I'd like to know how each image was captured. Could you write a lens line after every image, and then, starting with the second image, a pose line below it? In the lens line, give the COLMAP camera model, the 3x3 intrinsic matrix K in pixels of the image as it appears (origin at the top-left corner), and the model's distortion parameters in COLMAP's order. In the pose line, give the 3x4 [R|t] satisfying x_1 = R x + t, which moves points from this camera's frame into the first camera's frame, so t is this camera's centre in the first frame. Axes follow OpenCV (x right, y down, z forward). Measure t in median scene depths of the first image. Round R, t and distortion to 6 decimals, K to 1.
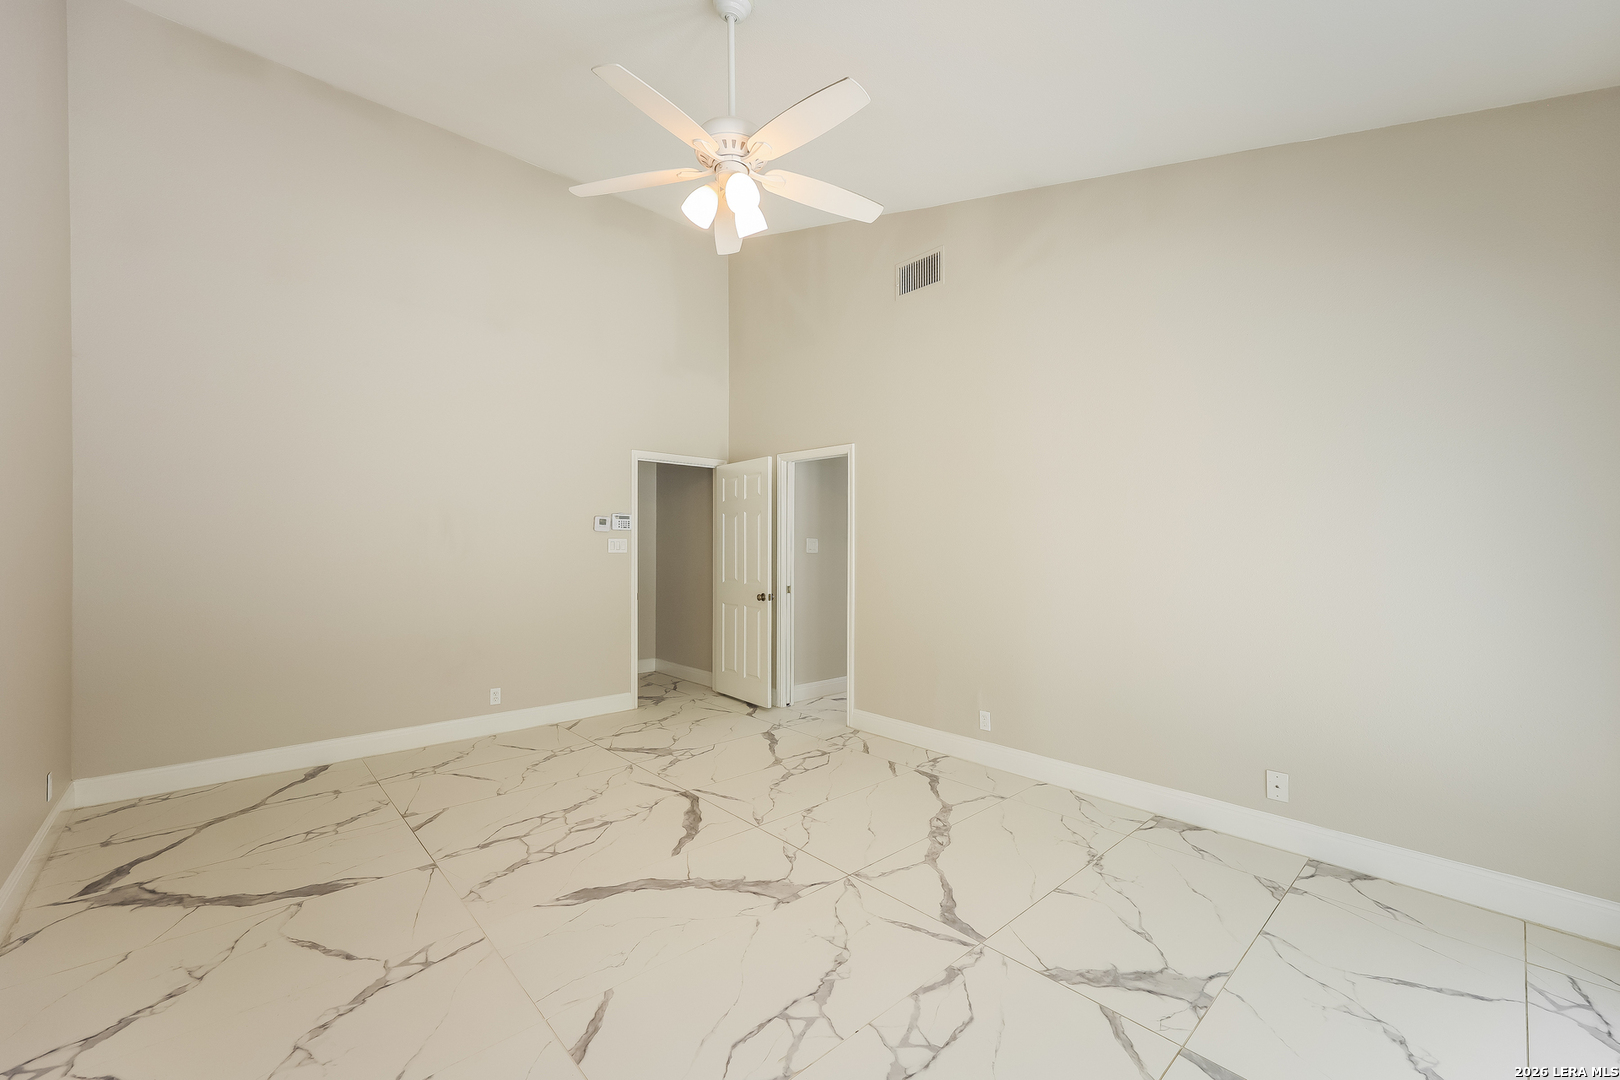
lens RADIAL K [[655.3, 0, 812.5], [0, 655.3, 545.4], [0, 0, 1]] dist [0.001025, 0.000166]
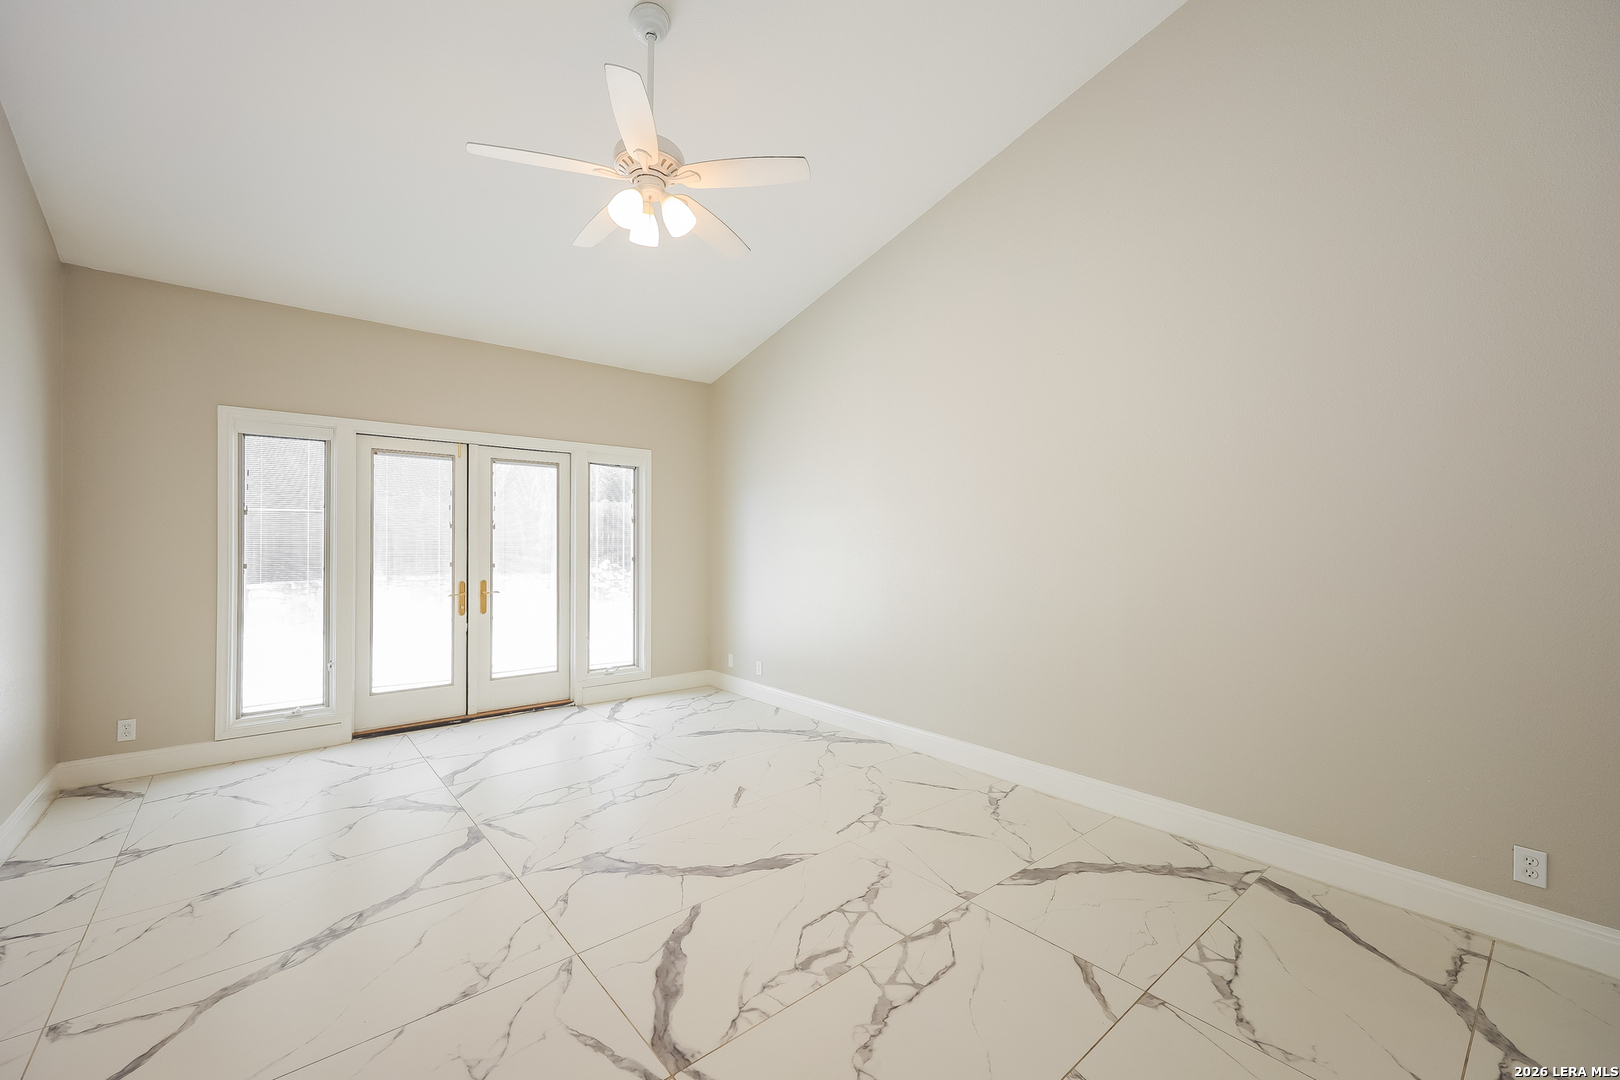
lens RADIAL K [[655.3, 0, 808.3], [0, 655.3, 543.0], [0, 0, 1]] dist [0.001025, 0.000166]
pose [[-0.999522, -0.007991, 0.029861, -0.399784], [-0.008288, 0.999917, -0.009832, 0.014137], [-0.029780, -0.010075, -0.999506, 1.967763]]
